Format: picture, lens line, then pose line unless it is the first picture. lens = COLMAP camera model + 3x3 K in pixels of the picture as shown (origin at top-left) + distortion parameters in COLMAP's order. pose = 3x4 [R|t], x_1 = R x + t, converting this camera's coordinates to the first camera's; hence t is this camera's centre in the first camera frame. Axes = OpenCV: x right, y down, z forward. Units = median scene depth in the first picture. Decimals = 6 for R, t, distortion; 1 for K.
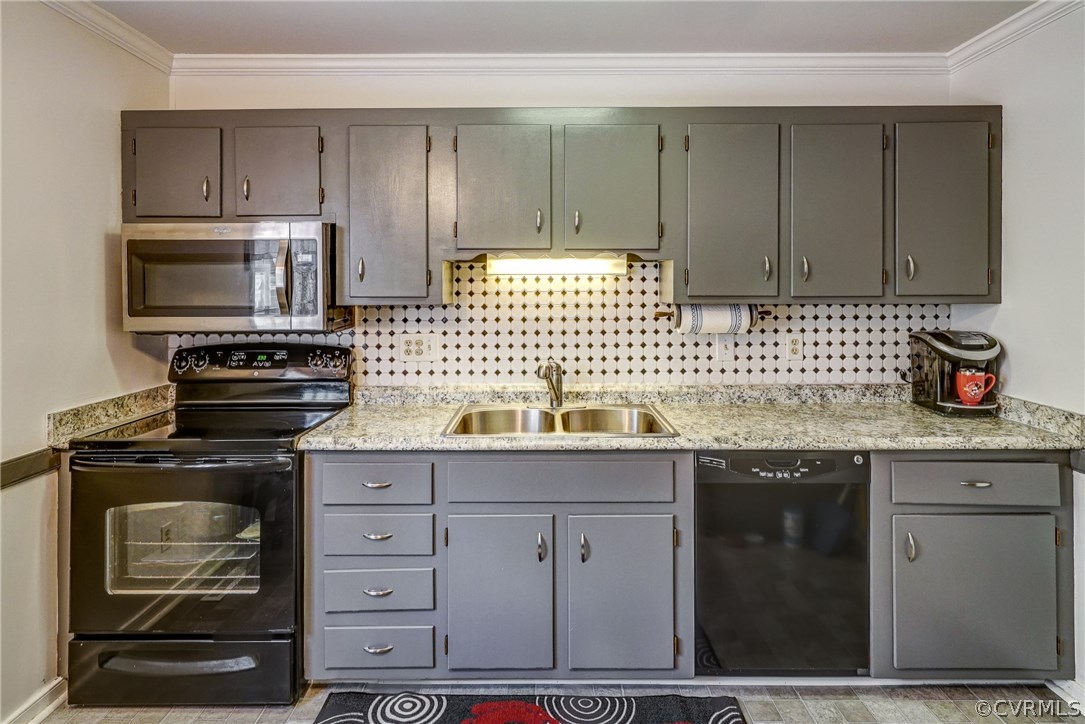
lens RADIAL K [[592.3, 0, 537.4], [0, 592.3, 287.3], [0, 0, 1]] dist [0.001129, 0.002387]
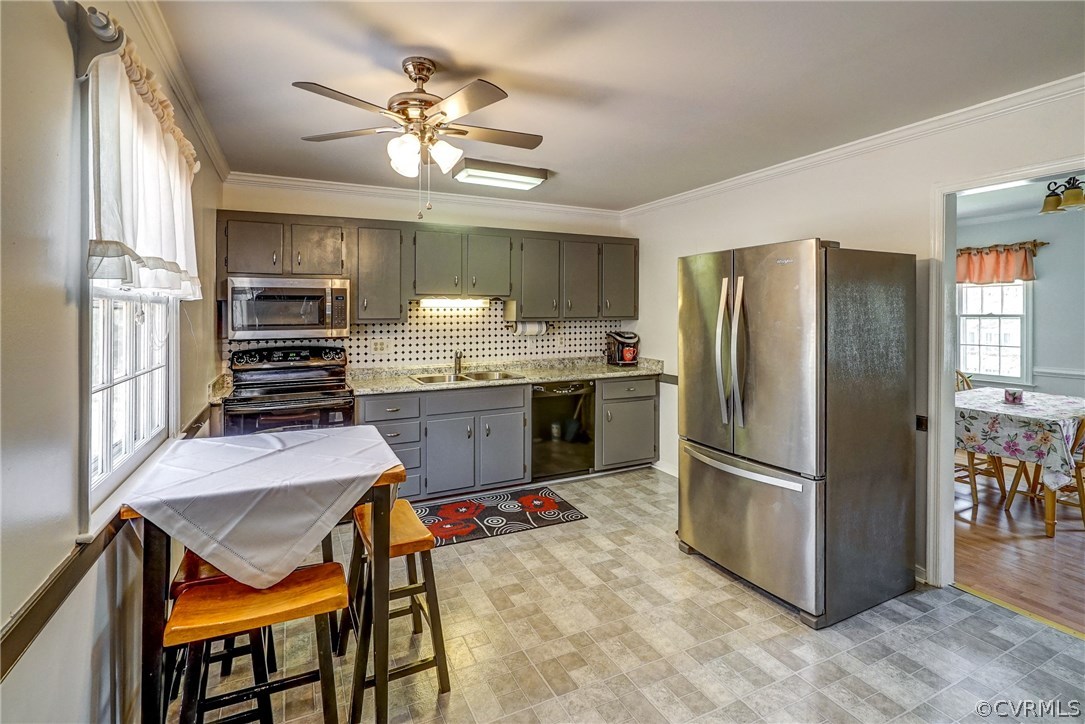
lens RADIAL K [[519.0, 0, 540.1], [0, 519.0, 326.4], [0, 0, 1]] dist [-0.007437, 0.002397]
pose [[0.891730, -0.013177, 0.452377, -0.542710], [0.001651, 0.999664, 0.025864, -0.001465], [-0.452566, -0.022317, 0.891452, -0.716974]]
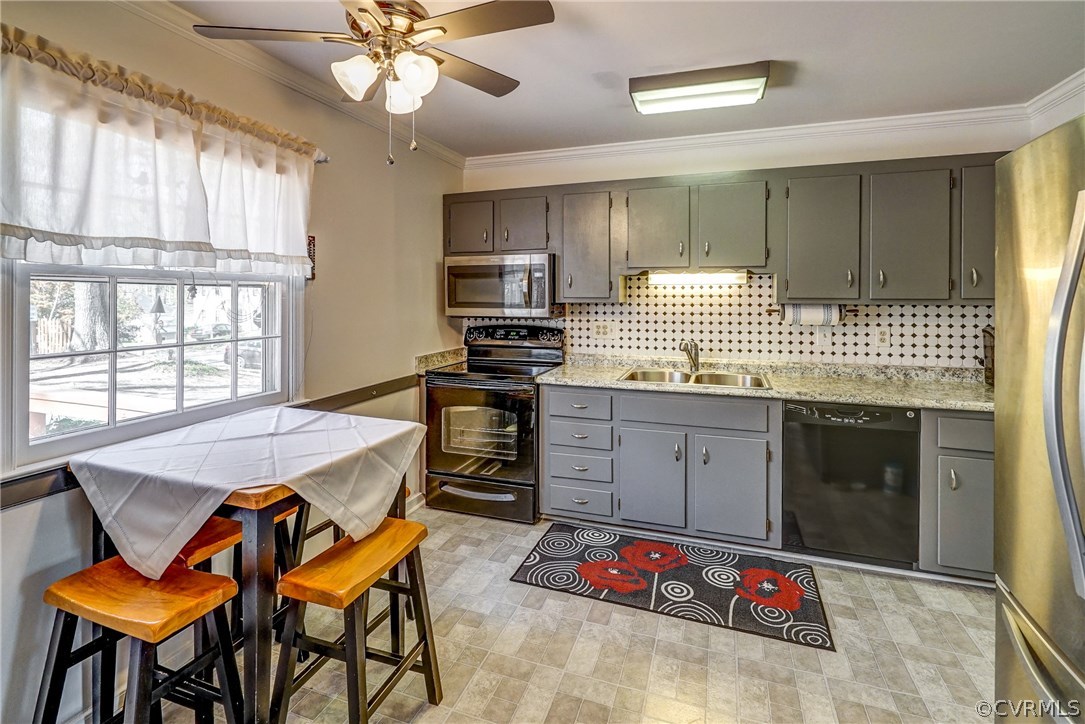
lens RADIAL K [[519.0, 0, 535.3], [0, 519.0, 299.7], [0, 0, 1]] dist [-0.007437, 0.002397]
pose [[0.942213, 0.006214, -0.334957, 0.096991], [-0.001642, 0.999902, 0.013929, 0.001796], [0.335011, -0.012574, 0.942130, -0.399502]]
